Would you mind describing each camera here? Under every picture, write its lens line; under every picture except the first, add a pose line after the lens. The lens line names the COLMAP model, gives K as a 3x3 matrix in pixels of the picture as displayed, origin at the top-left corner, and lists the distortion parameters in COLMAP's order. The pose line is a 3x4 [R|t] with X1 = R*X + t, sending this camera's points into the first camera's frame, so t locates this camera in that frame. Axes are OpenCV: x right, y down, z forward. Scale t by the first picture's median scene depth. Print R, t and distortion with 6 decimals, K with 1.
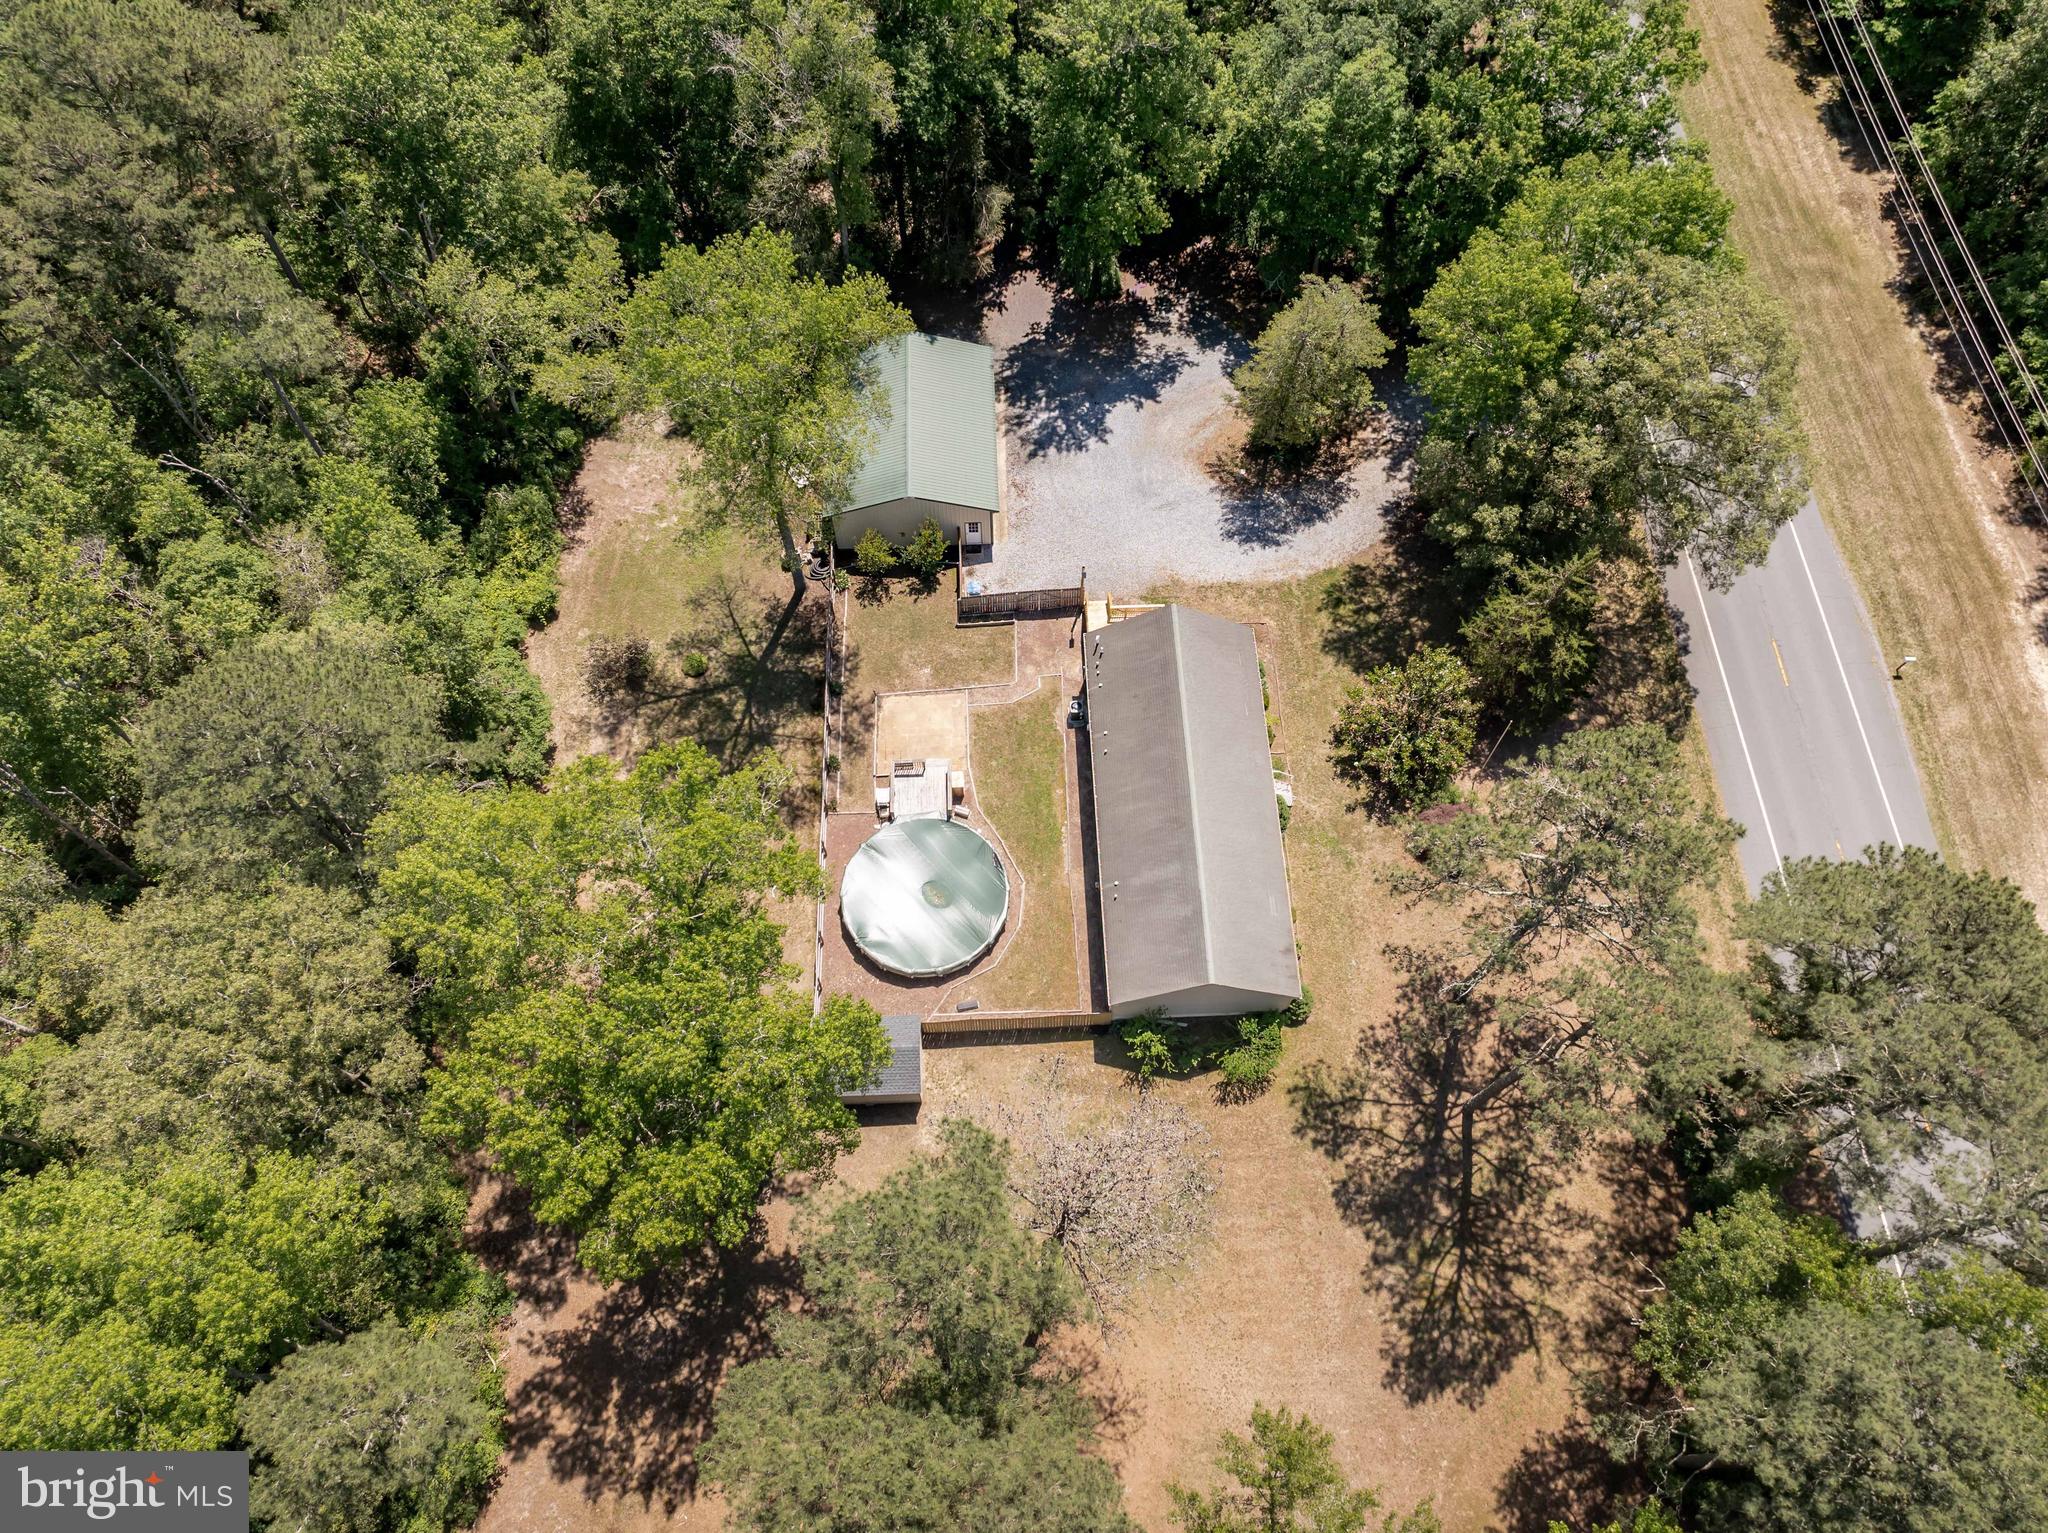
lens RADIAL K [[1441.2, 0, 1034.5], [0, 1441.2, 777.8], [0, 0, 1]] dist [-0.034085, 0.021746]
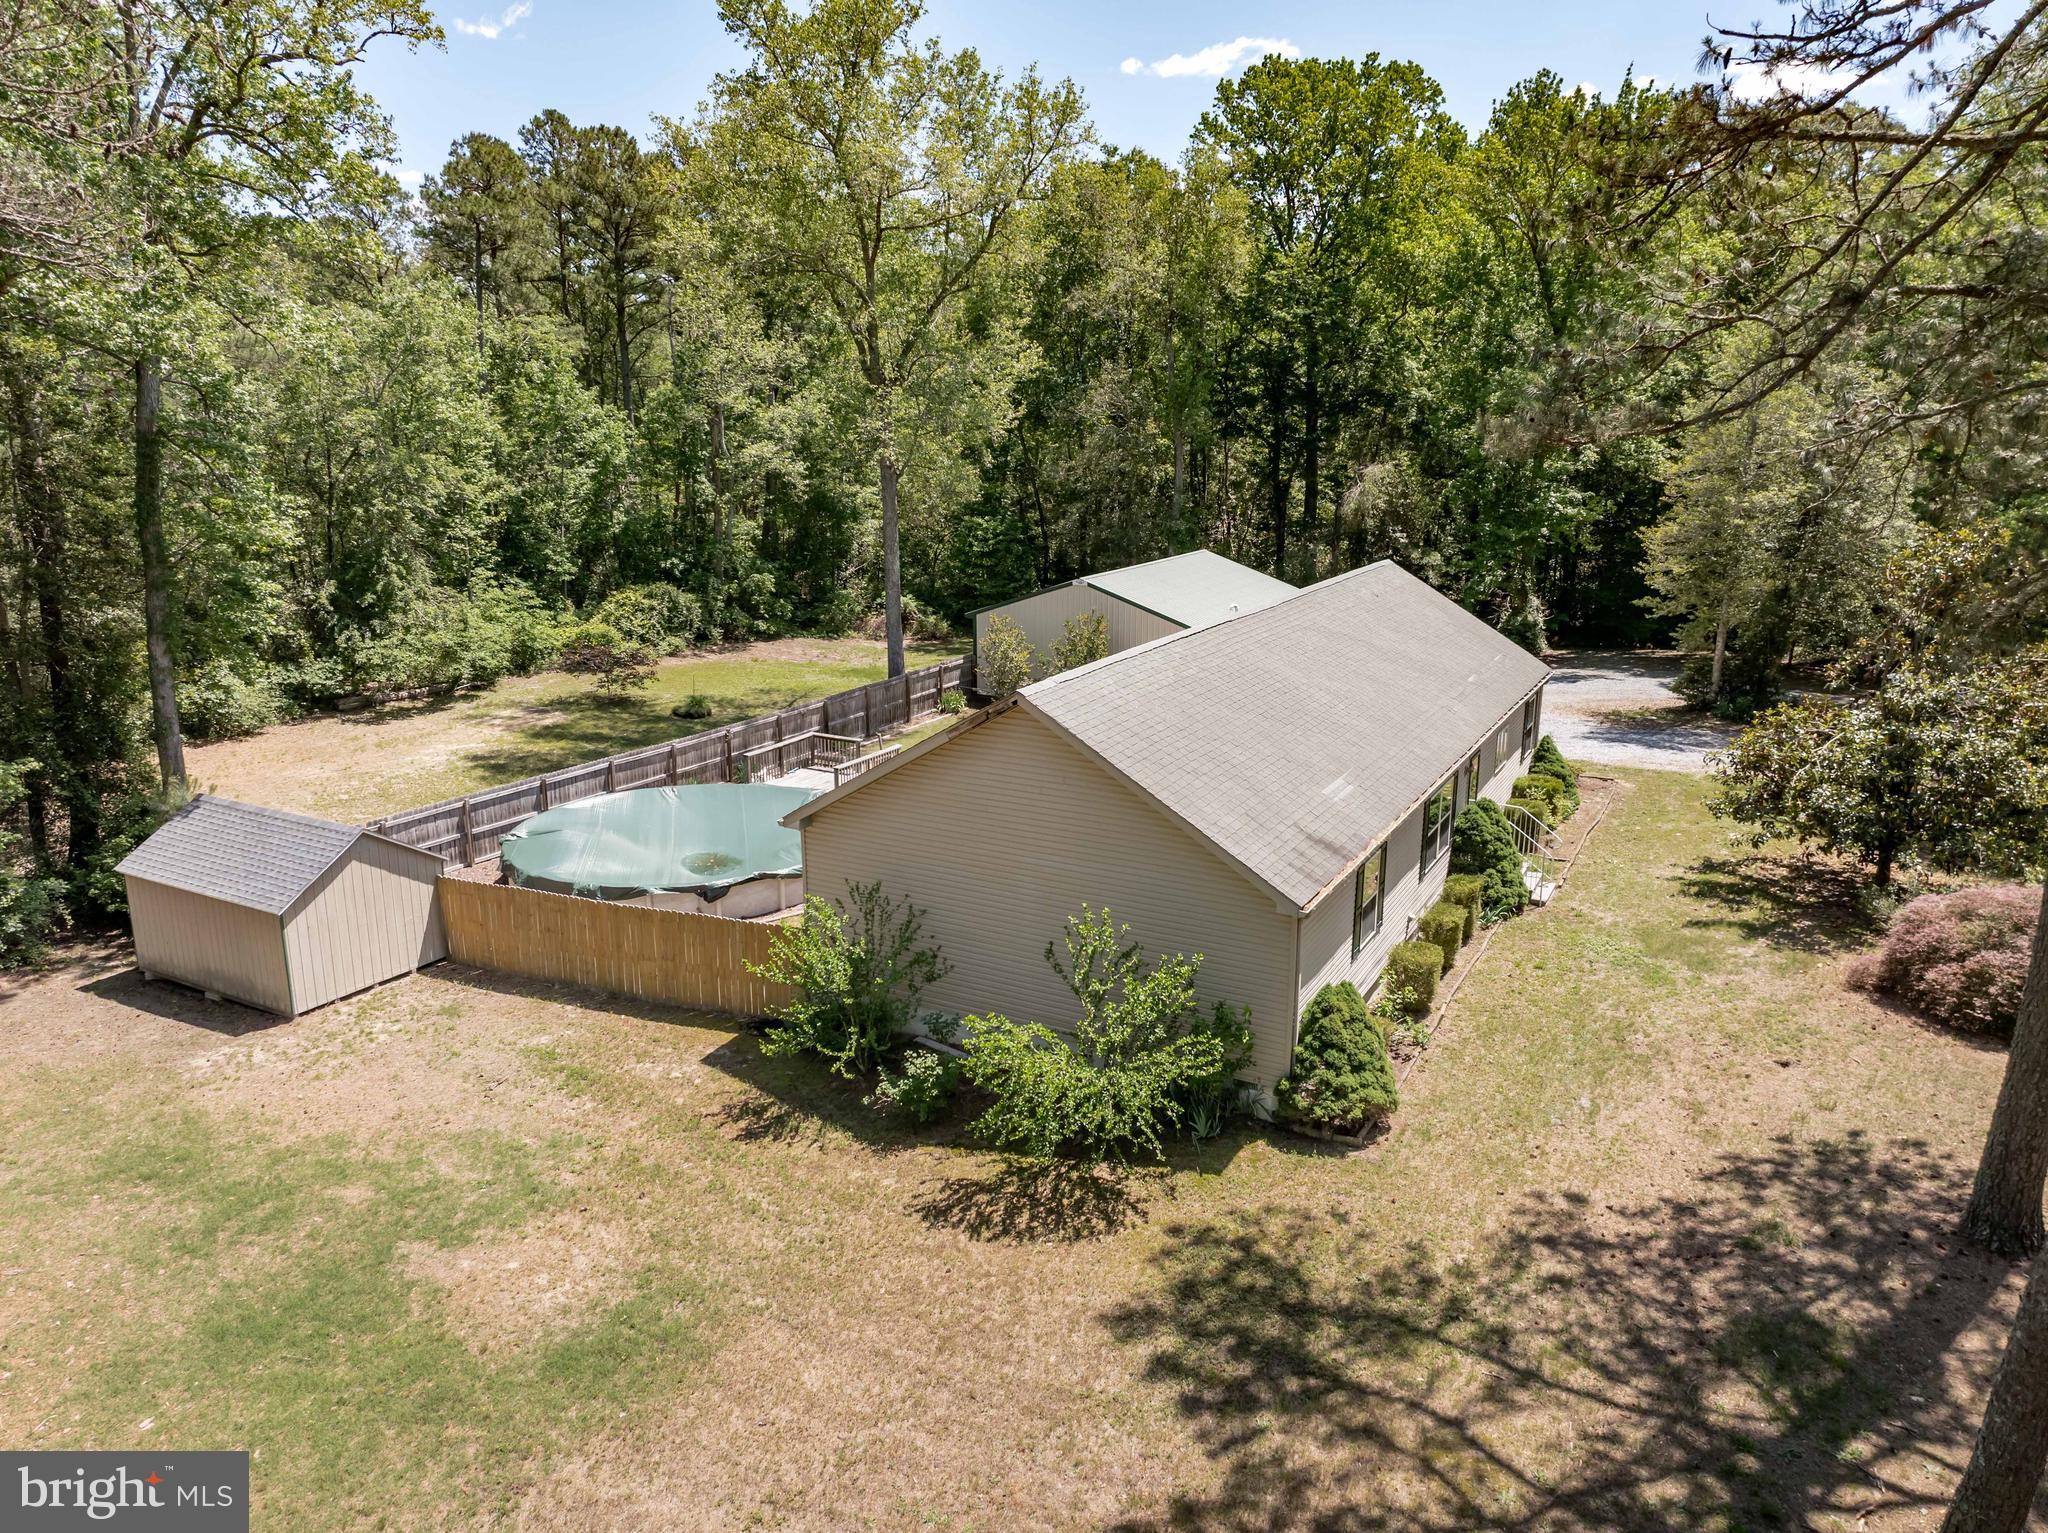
lens RADIAL K [[1441.2, 0, 1044.7], [0, 1441.2, 768.2], [0, 0, 1]] dist [-0.034085, 0.021746]
pose [[0.863200, 0.127699, -0.488446, 0.234422], [-0.451153, 0.629348, -0.632758, 0.287999], [0.226600, 0.766560, 0.600865, 0.662123]]
